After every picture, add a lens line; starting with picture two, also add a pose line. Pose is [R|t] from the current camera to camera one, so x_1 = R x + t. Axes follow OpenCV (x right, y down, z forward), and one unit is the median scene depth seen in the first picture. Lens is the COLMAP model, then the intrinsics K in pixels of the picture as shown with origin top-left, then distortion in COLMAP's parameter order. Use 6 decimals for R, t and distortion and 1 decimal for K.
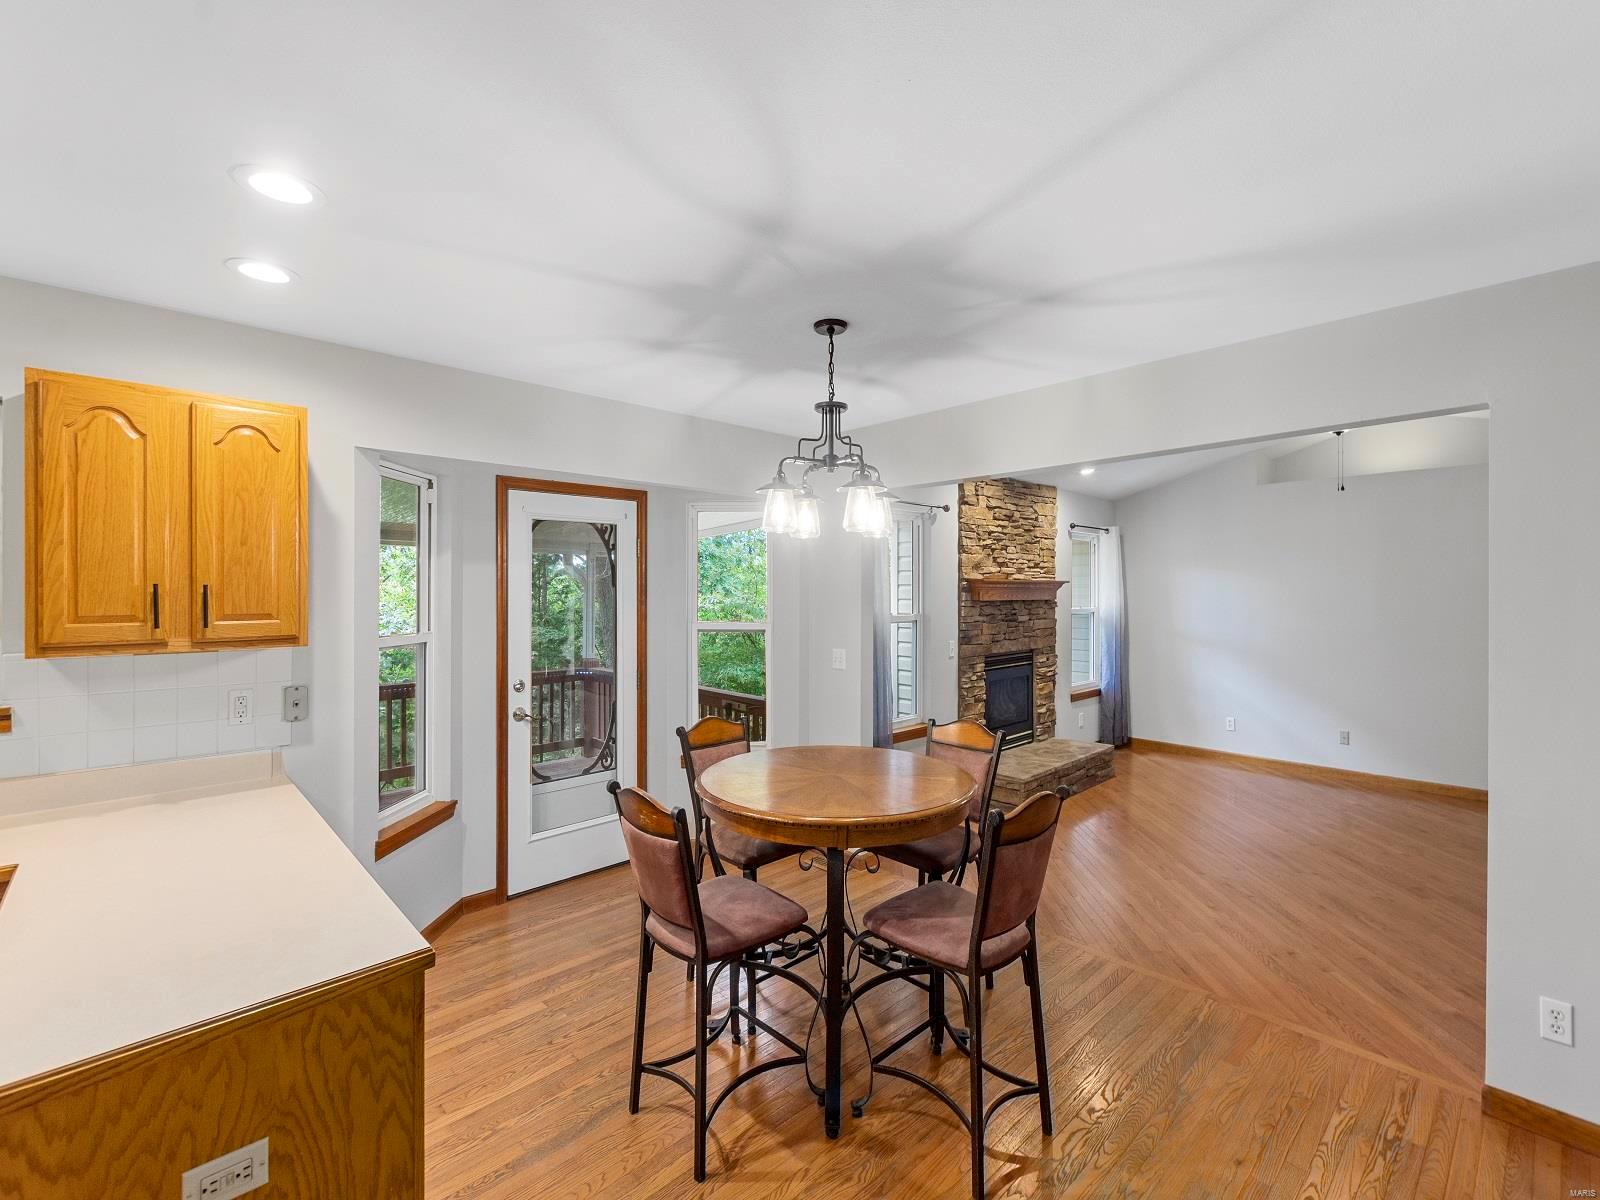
lens RADIAL K [[698.0, 0, 807.9], [0, 698.0, 581.8], [0, 0, 1]] dist [-0.000540, -0.000206]
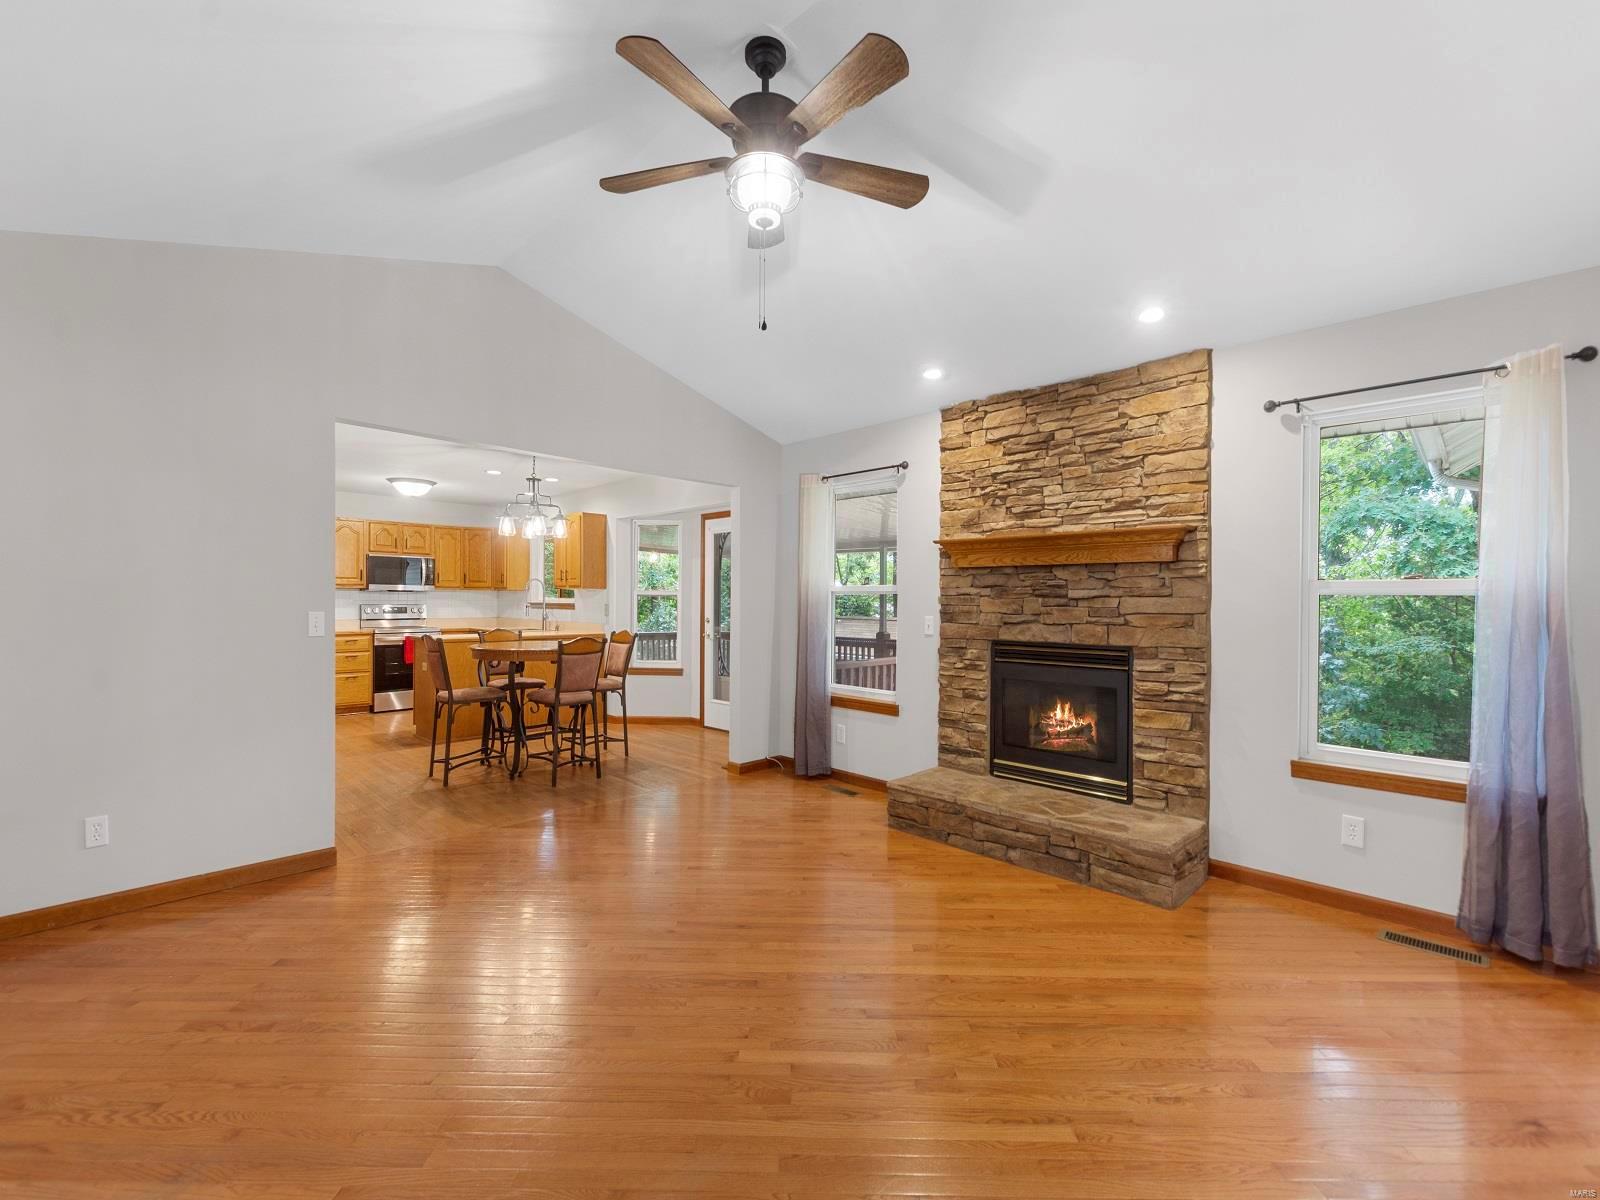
lens RADIAL K [[698.0, 0, 802.5], [0, 698.0, 597.1], [0, 0, 1]] dist [-0.000540, -0.000206]
pose [[0.033846, -0.004439, -0.999417, 2.481732], [0.004295, 0.999982, -0.004296, 0.152343], [0.999418, -0.004147, 0.033864, 1.925579]]
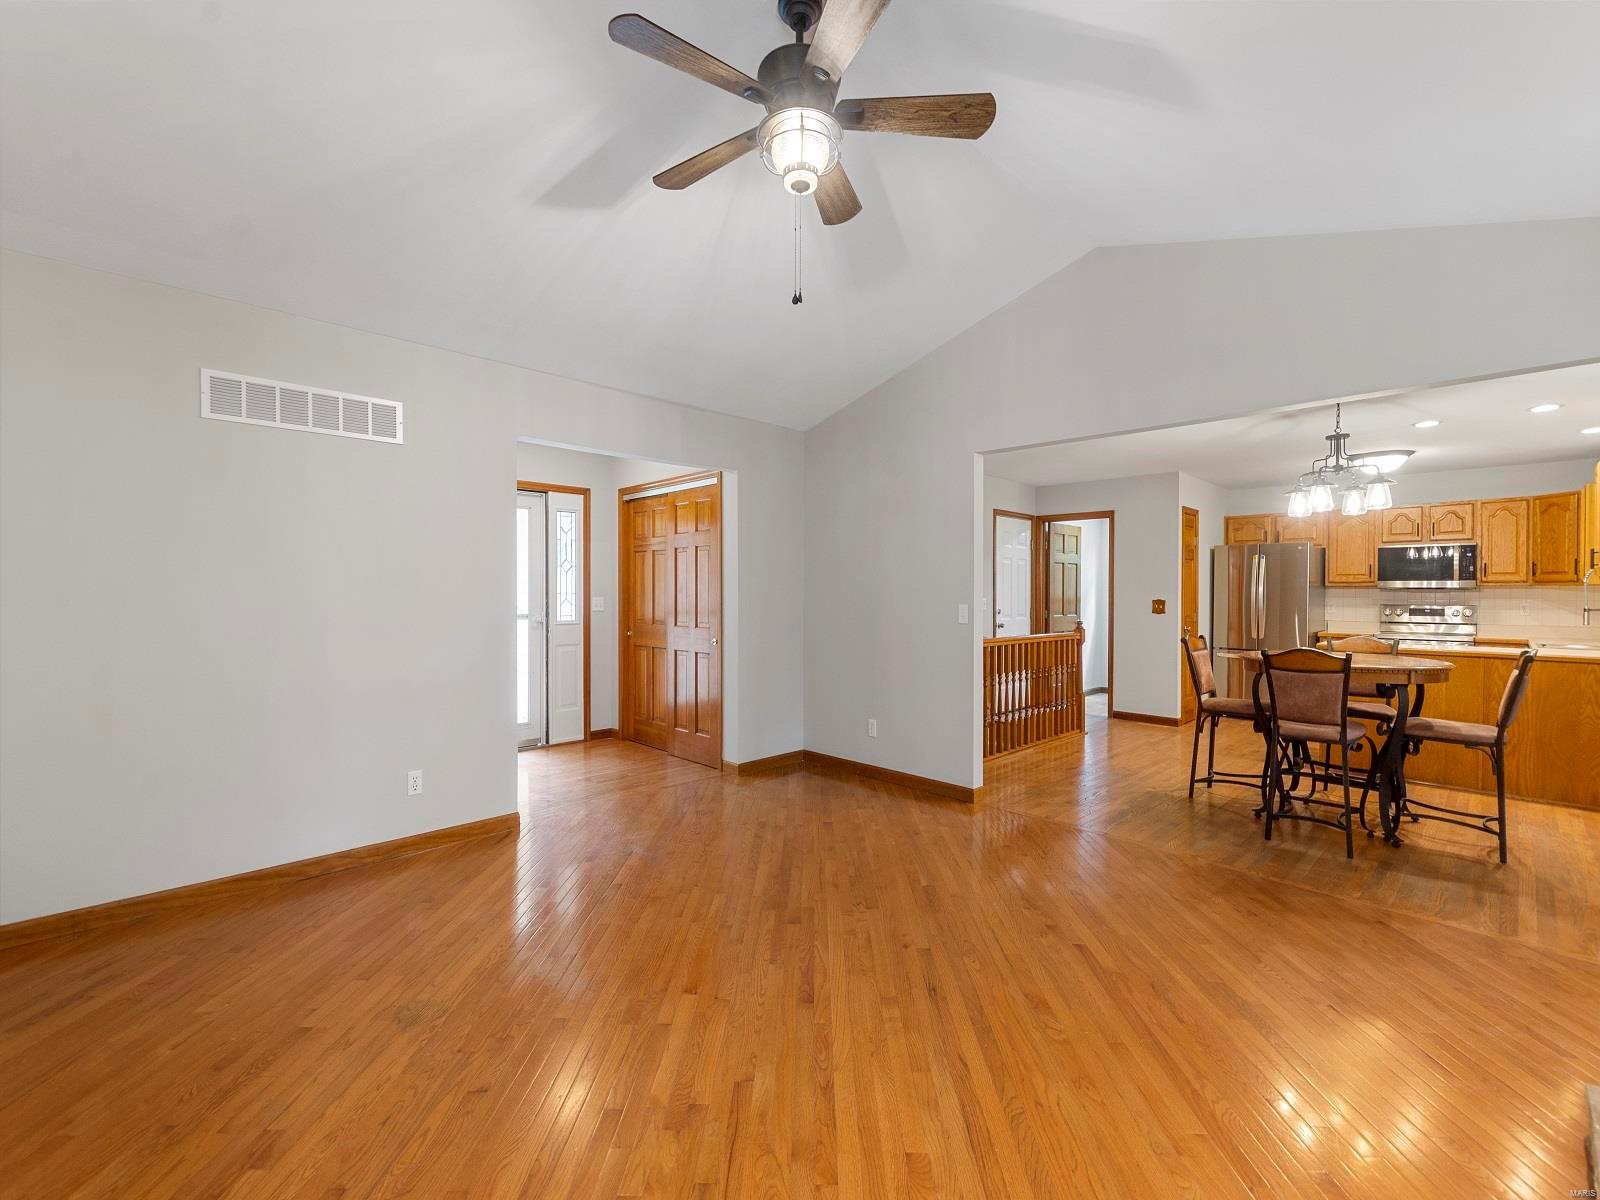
lens RADIAL K [[698.0, 0, 796.3], [0, 698.0, 596.1], [0, 0, 1]] dist [-0.000540, -0.000206]
pose [[-0.999922, -0.005875, -0.011007, 1.458096], [-0.005808, 0.999964, -0.006134, 0.162521], [0.011043, -0.006070, -0.999921, 2.877726]]
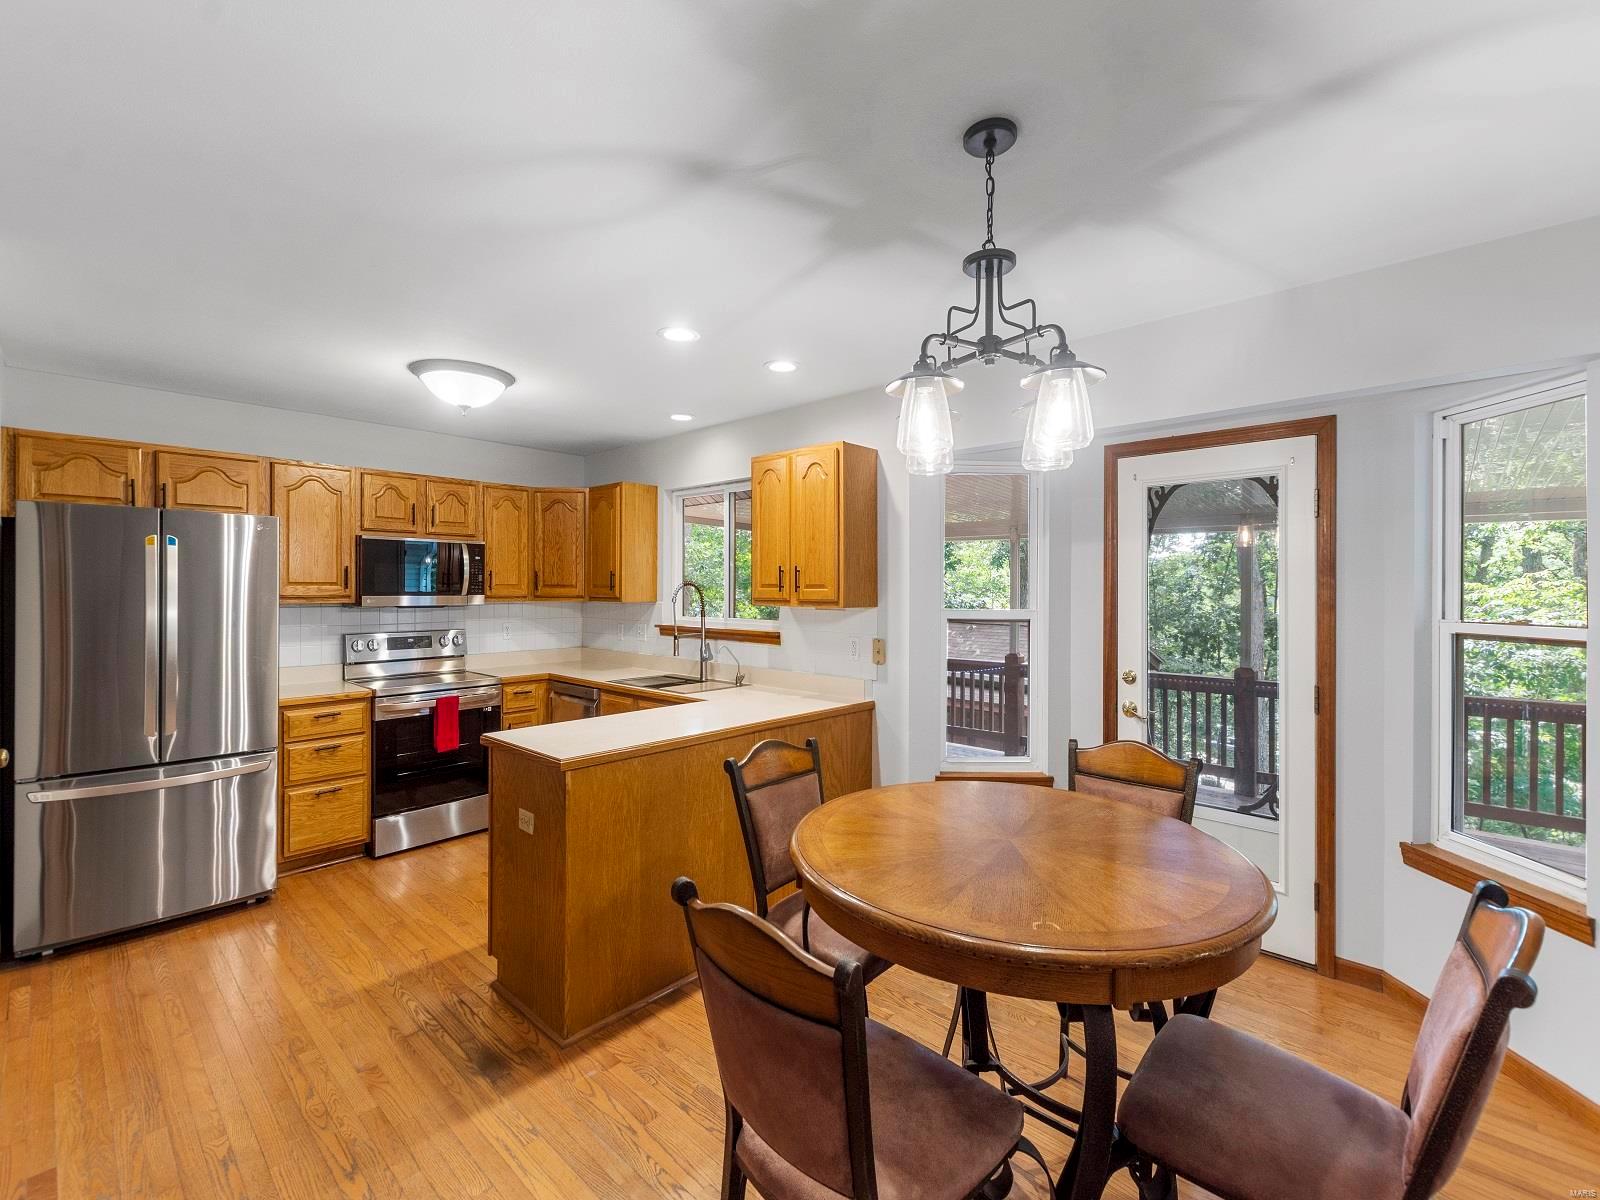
lens RADIAL K [[698.0, 0, 801.1], [0, 698.0, 585.7], [0, 0, 1]] dist [-0.000540, -0.000206]
pose [[0.067881, -0.004200, -0.997685, 0.715654], [0.007433, 0.999966, -0.003704, 0.052766], [0.997666, -0.007165, 0.067910, 0.841831]]
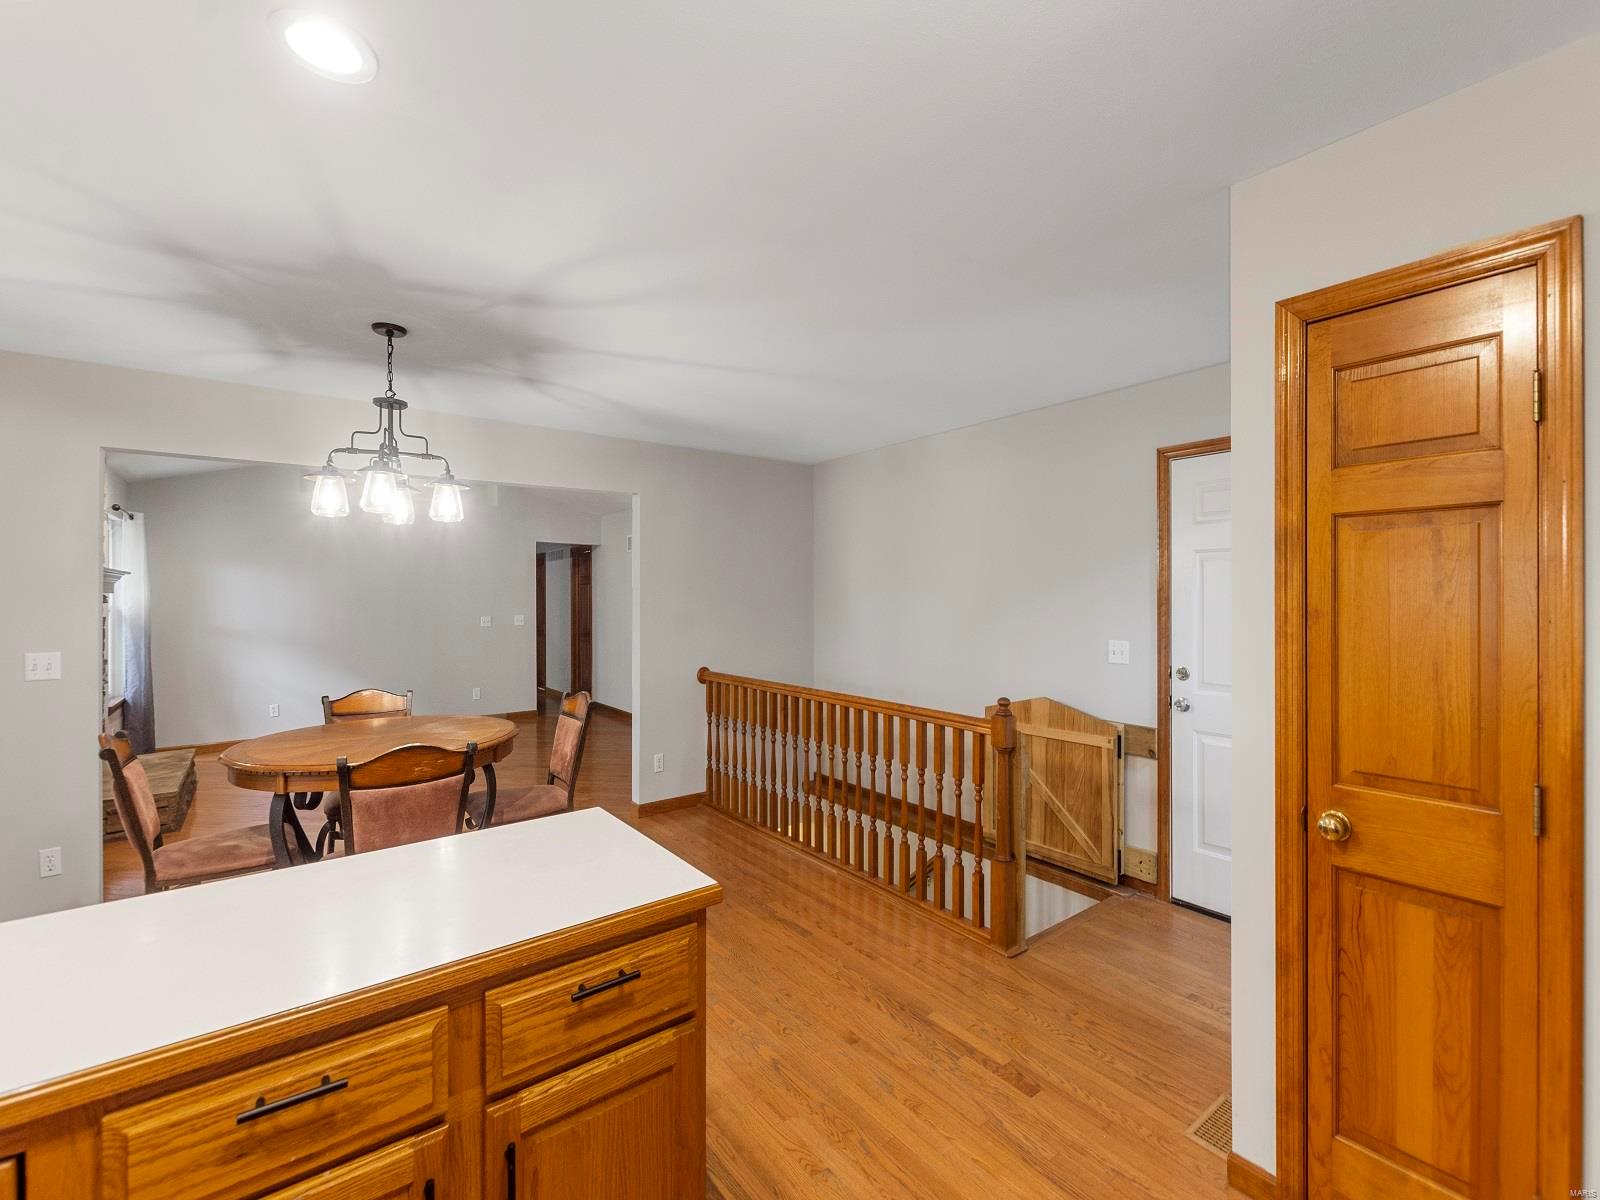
lens RADIAL K [[698.0, 0, 796.6], [0, 698.0, 595.3], [0, 0, 1]] dist [-0.000540, -0.000206]
pose [[0.107570, -0.002024, 0.994195, -1.075085], [-0.007787, 0.999966, 0.002878, 0.049267], [-0.994167, -0.008052, 0.107550, 0.257372]]
